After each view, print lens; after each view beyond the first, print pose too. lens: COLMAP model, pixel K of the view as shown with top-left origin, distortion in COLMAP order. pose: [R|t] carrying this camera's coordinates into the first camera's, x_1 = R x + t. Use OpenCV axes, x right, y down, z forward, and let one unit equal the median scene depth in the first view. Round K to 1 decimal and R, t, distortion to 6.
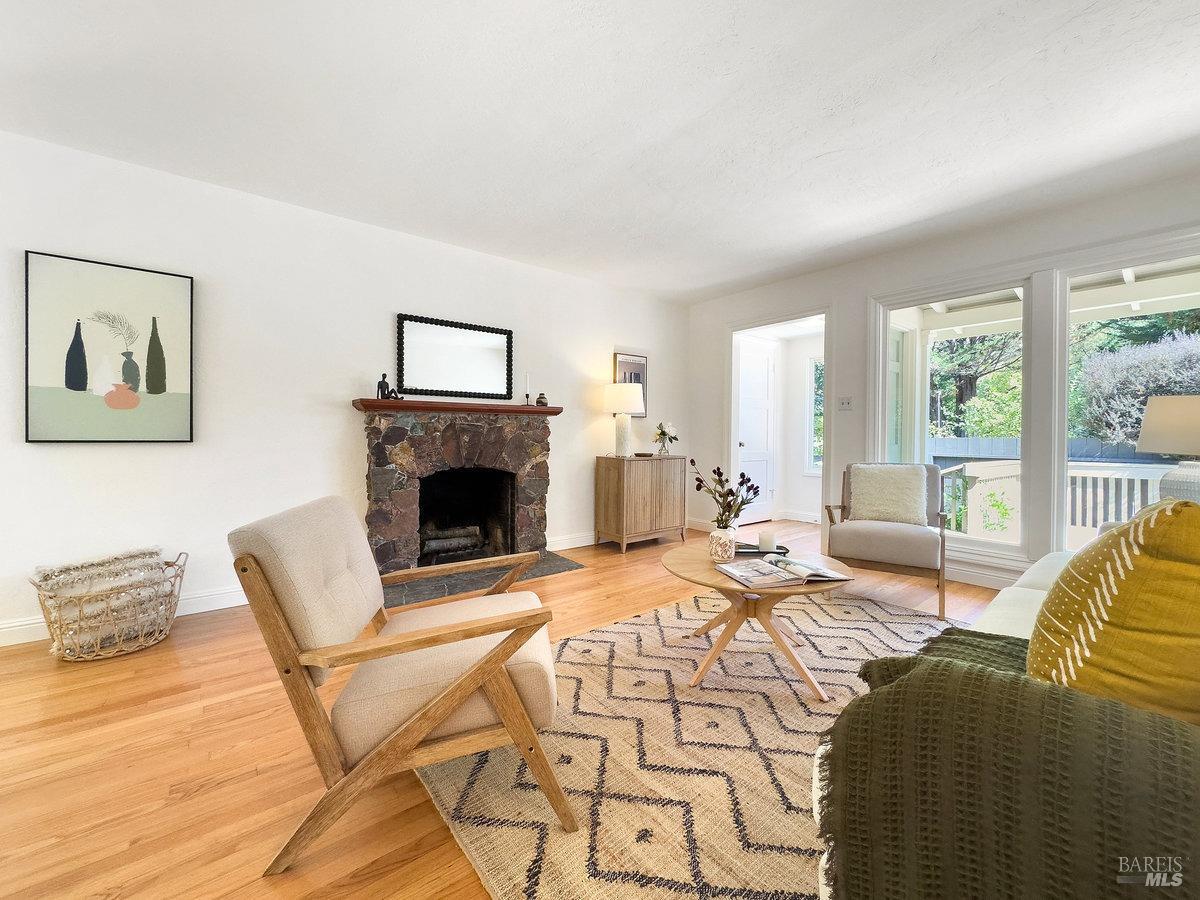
lens RADIAL K [[481.4, 0, 602.8], [0, 481.4, 439.9], [0, 0, 1]] dist [-0.002381, 0.000174]
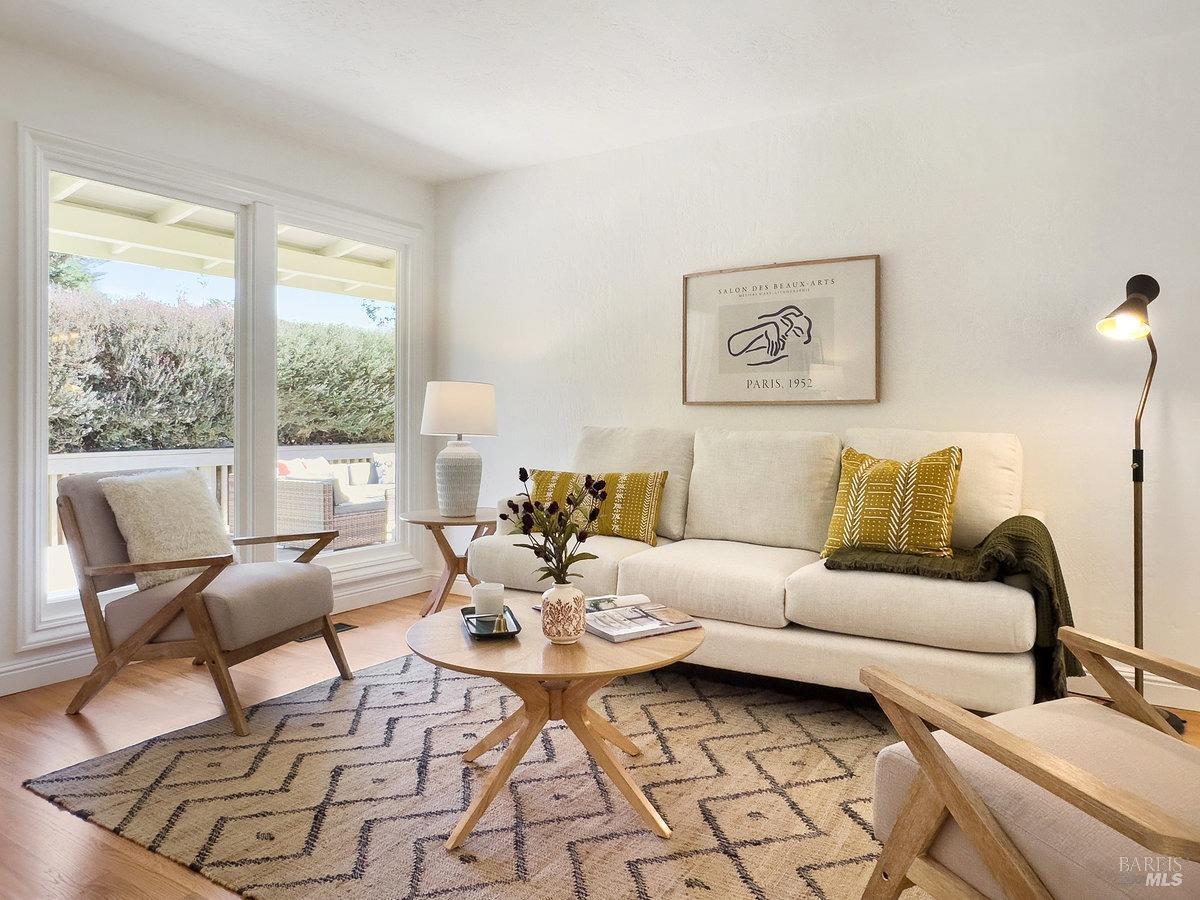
lens RADIAL K [[818.5, 0, 604.0], [0, 818.5, 410.2], [0, 0, 1]] dist [-0.001846, -0.002617]
pose [[-0.321108, 0.006142, 0.947023, -0.639714], [0.009538, 0.999949, -0.003251, -0.015651], [-0.946995, 0.007988, -0.321150, 1.177117]]
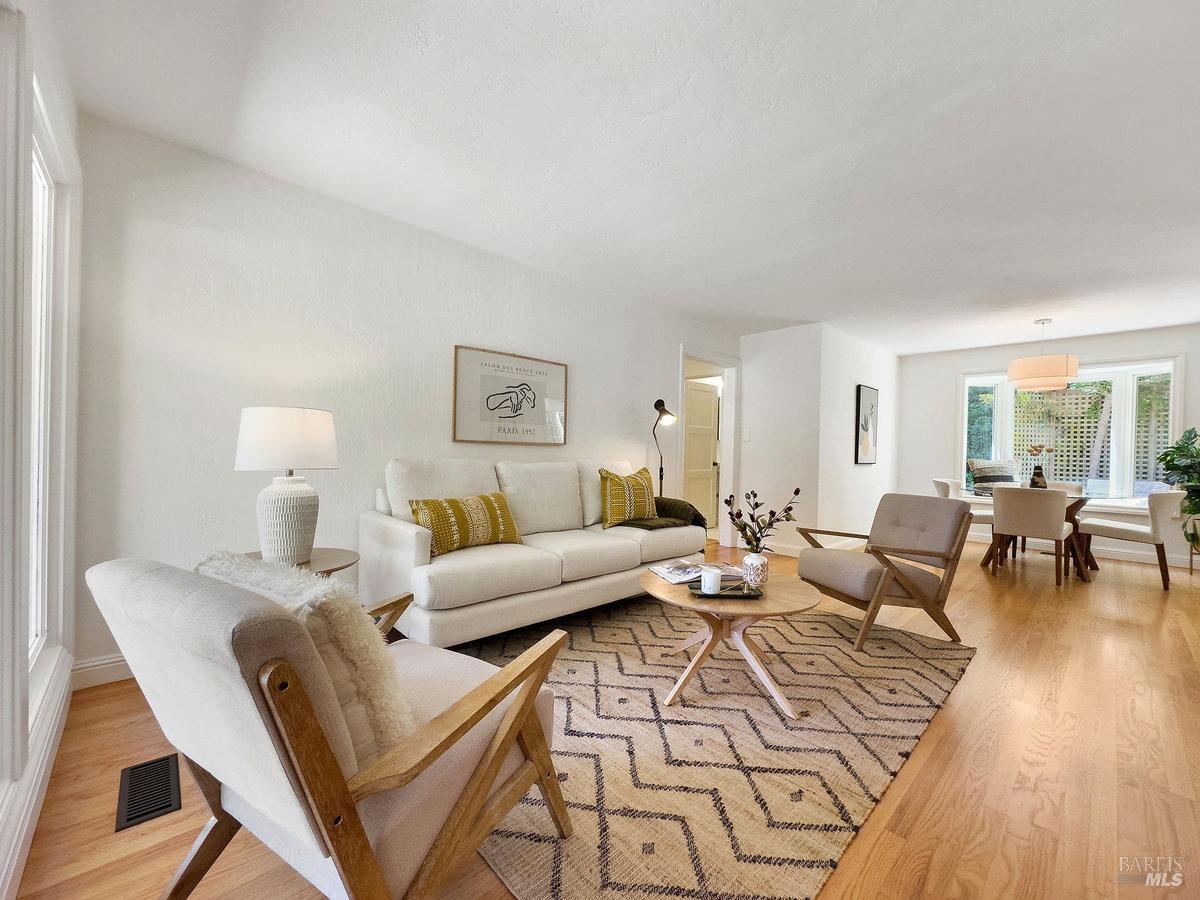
lens RADIAL K [[481.4, 0, 599.7], [0, 481.4, 458.5], [0, 0, 1]] dist [-0.002381, 0.000174]
pose [[-0.996742, -0.024885, -0.076721, 0.615062], [-0.027155, 0.999220, 0.028685, -0.033829], [0.075947, 0.030675, -0.996640, 1.846979]]
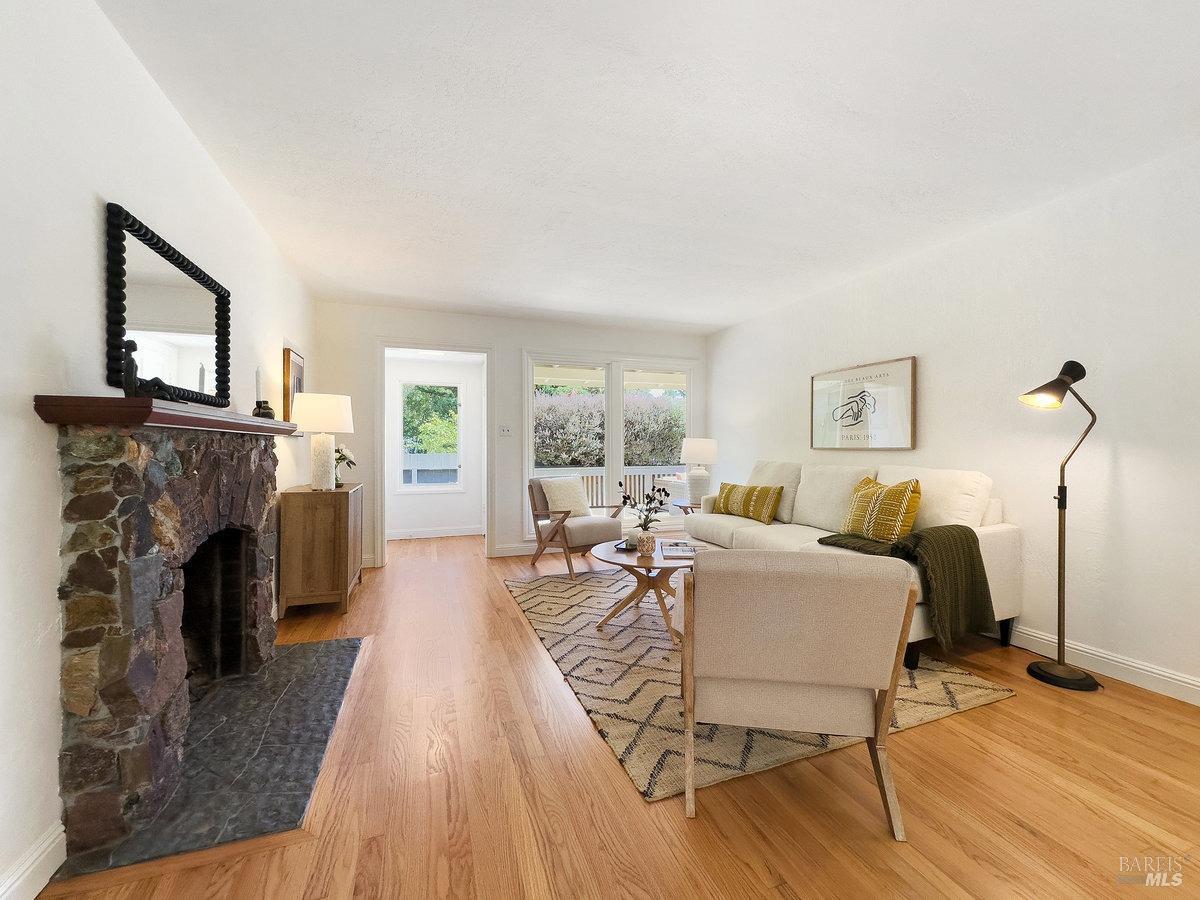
lens RADIAL K [[481.4, 0, 600.7], [0, 481.4, 449.2], [0, 0, 1]] dist [-0.002381, 0.000174]
pose [[0.321848, -0.006168, 0.946771, -1.002071], [0.013781, 0.999903, 0.001829, -0.045149], [-0.946691, 0.012458, 0.321901, 0.635418]]
